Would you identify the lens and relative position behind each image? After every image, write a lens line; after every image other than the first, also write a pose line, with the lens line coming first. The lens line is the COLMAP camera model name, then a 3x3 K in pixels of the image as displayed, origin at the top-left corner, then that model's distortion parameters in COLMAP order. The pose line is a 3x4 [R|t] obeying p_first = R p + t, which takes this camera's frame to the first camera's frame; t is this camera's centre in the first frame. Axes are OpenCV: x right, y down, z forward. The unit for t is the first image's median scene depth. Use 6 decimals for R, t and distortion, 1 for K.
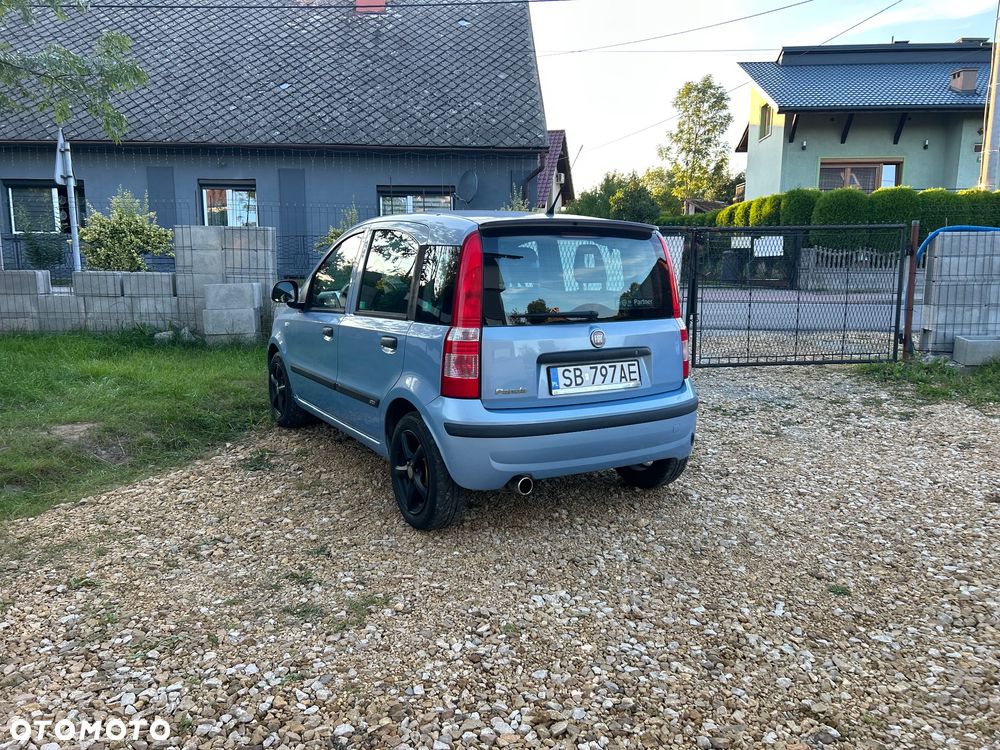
lens RADIAL K [[756.1, 0, 497.6], [0, 756.1, 362.1], [0, 0, 1]] dist [0.038464, -0.040045]
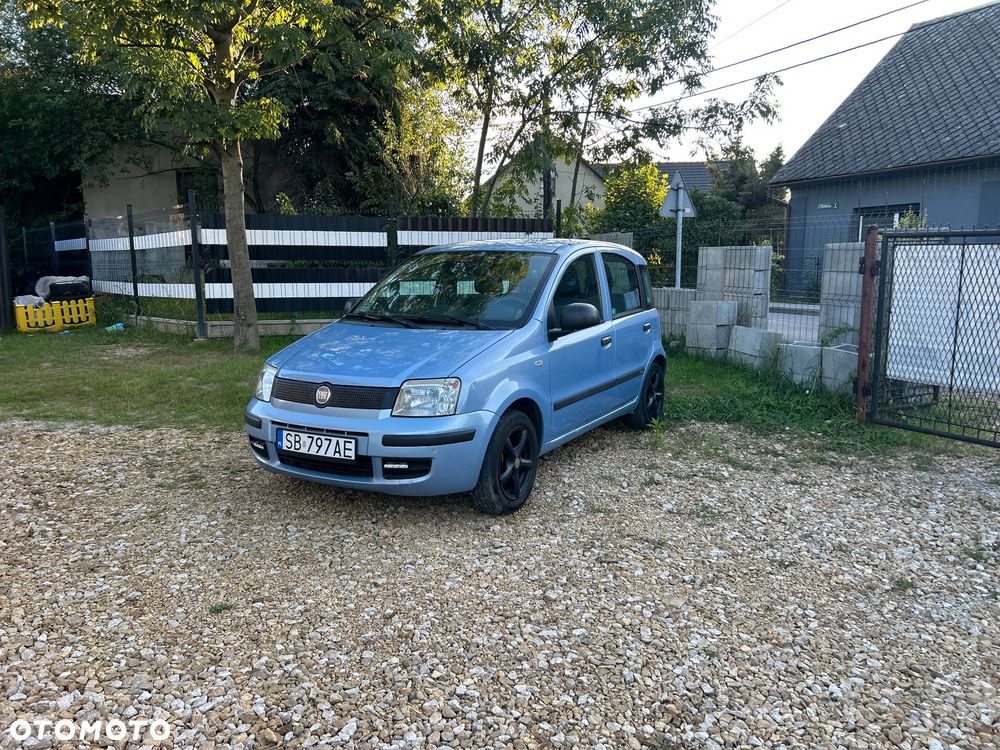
lens RADIAL K [[754.5, 0, 506.1], [0, 754.5, 375.9], [0, 0, 1]] dist [0.046665, -0.052177]
pose [[0.363770, 0.129197, -0.922485, 0.689716], [-0.141623, 0.986492, 0.082315, -0.059873], [0.920660, 0.100702, 0.377154, 0.449340]]
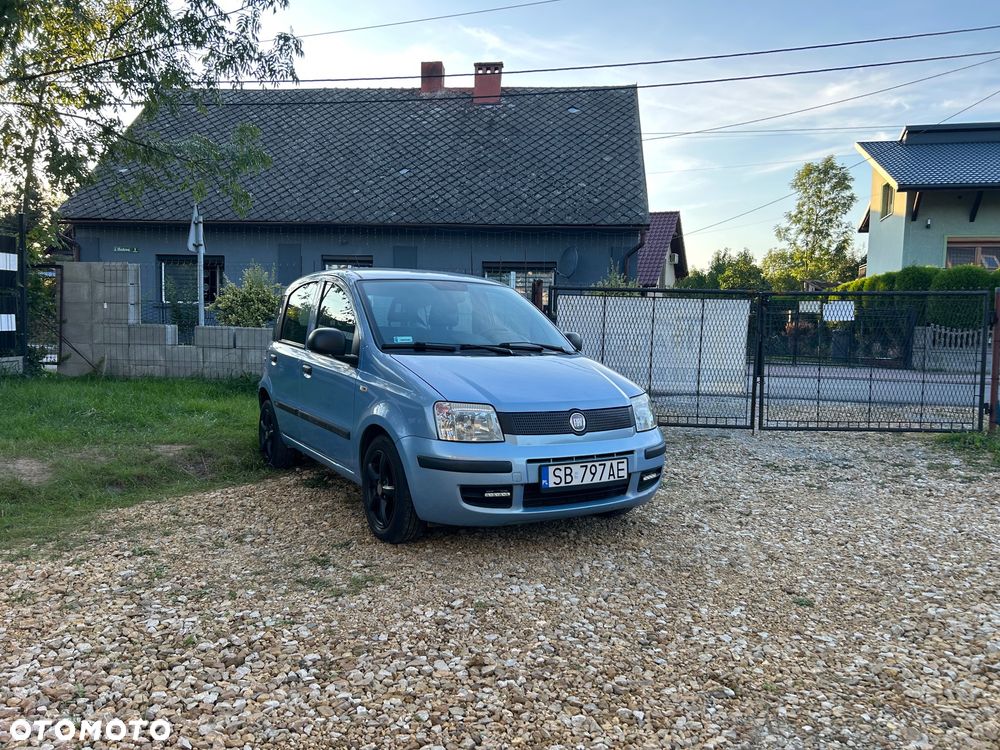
lens RADIAL K [[754.0, 0, 495.8], [0, 754.0, 378.4], [0, 0, 1]] dist [0.047069, -0.052797]
pose [[0.987444, 0.027504, -0.155558, 0.088399], [-0.040524, 0.995878, -0.081153, 0.045434], [0.152685, 0.086438, 0.984488, -0.057949]]
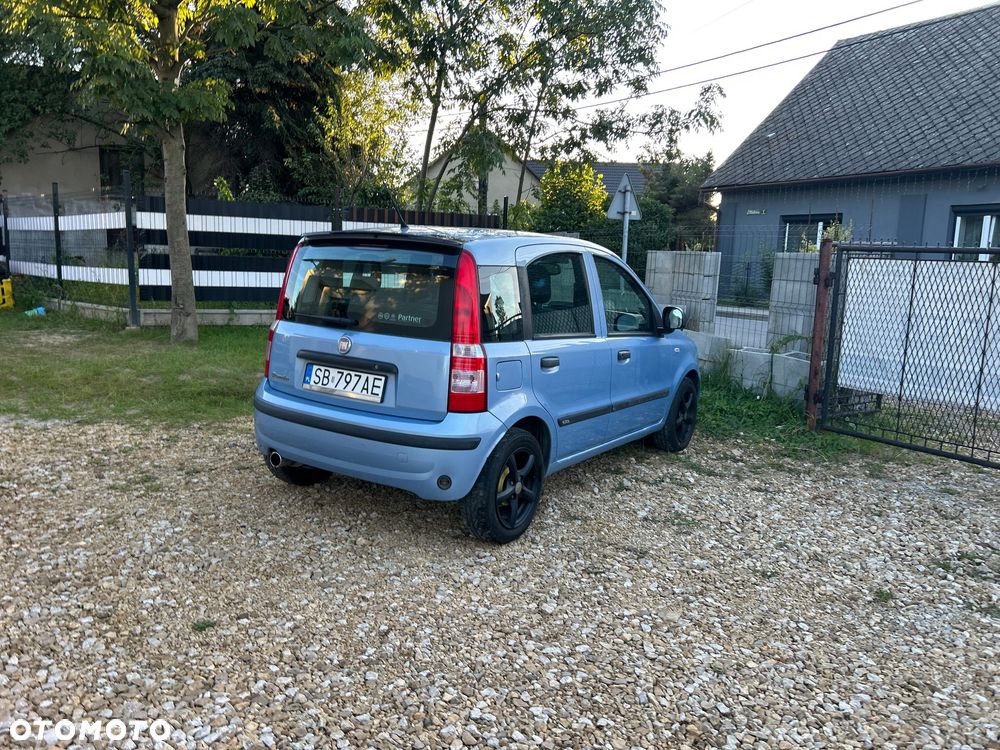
lens RADIAL K [[755.4, 0, 494.7], [0, 755.4, 368.2], [0, 0, 1]] dist [0.044436, -0.049814]
pose [[0.438266, 0.137668, -0.888240, 0.658865], [-0.170130, 0.983044, 0.068418, -0.061245], [0.882598, 0.121131, 0.454256, 0.408760]]
